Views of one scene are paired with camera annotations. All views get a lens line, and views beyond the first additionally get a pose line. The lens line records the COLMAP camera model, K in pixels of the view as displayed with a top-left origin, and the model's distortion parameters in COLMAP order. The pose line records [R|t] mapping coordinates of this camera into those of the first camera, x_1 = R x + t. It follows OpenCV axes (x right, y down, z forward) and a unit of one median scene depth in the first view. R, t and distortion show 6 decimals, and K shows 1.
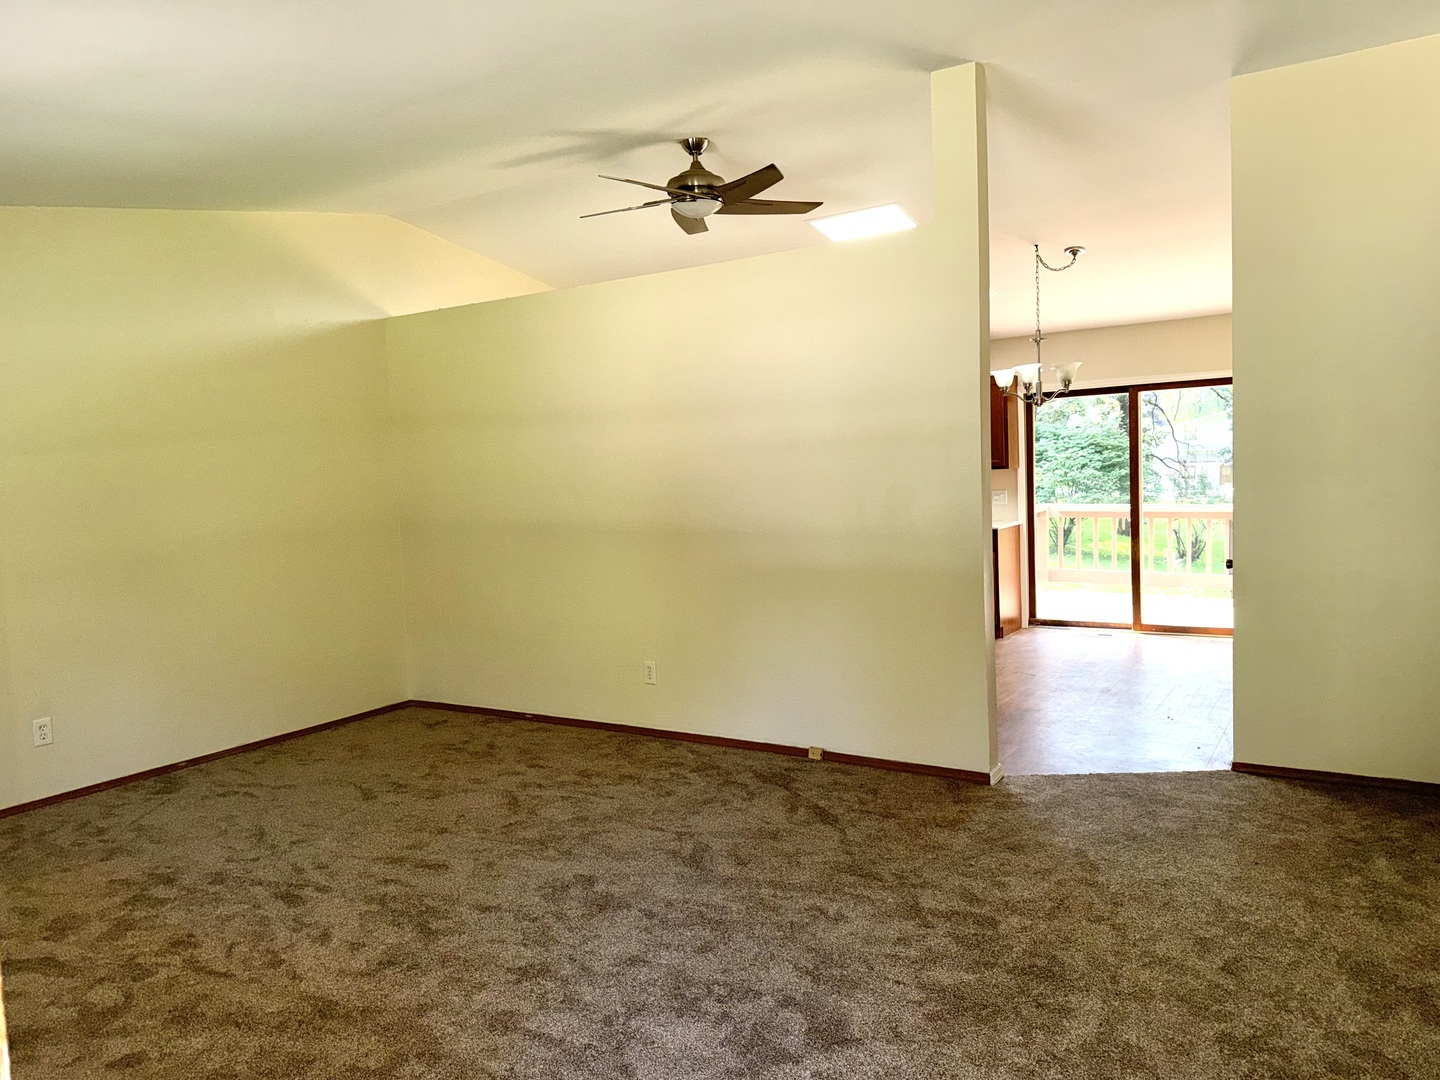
lens RADIAL K [[1002.4, 0, 720.0], [0, 1002.4, 540.0], [0, 0, 1]] dist [0.005950, 0.000697]
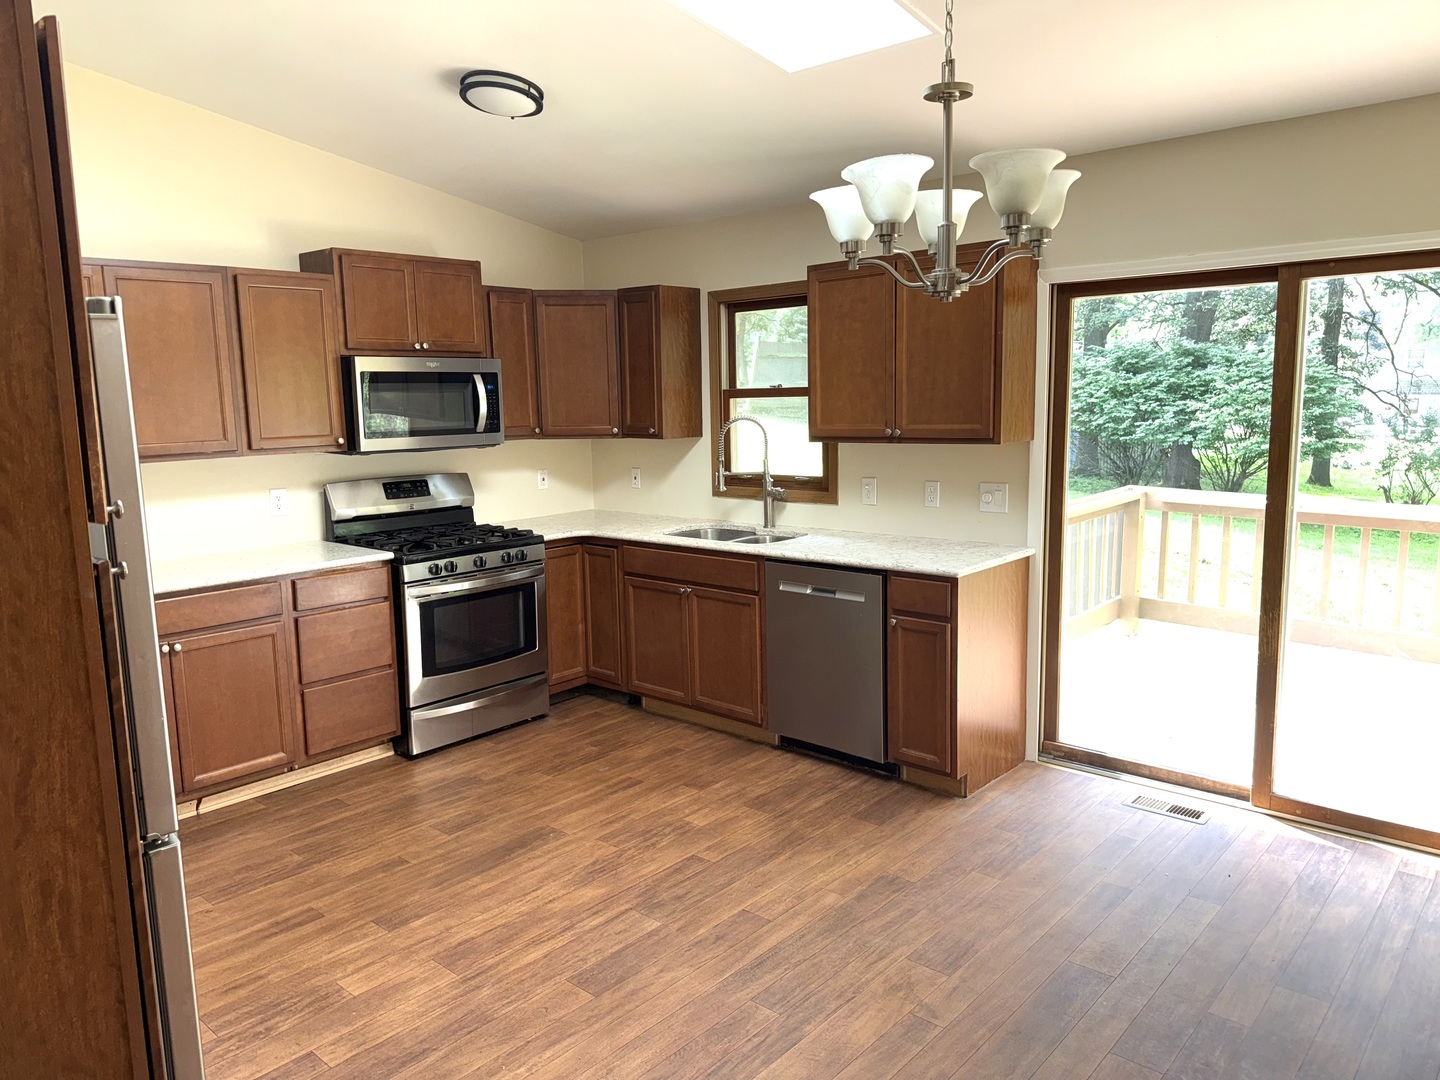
lens RADIAL K [[1026.5, 0, 720.0], [0, 1026.5, 540.0], [0, 0, 1]] dist [-0.010833, -0.002014]
pose [[0.987962, 0.042375, -0.148782, 0.073975], [-0.030532, 0.996246, 0.080998, -0.019535], [0.151656, -0.075481, 0.985547, 0.160082]]
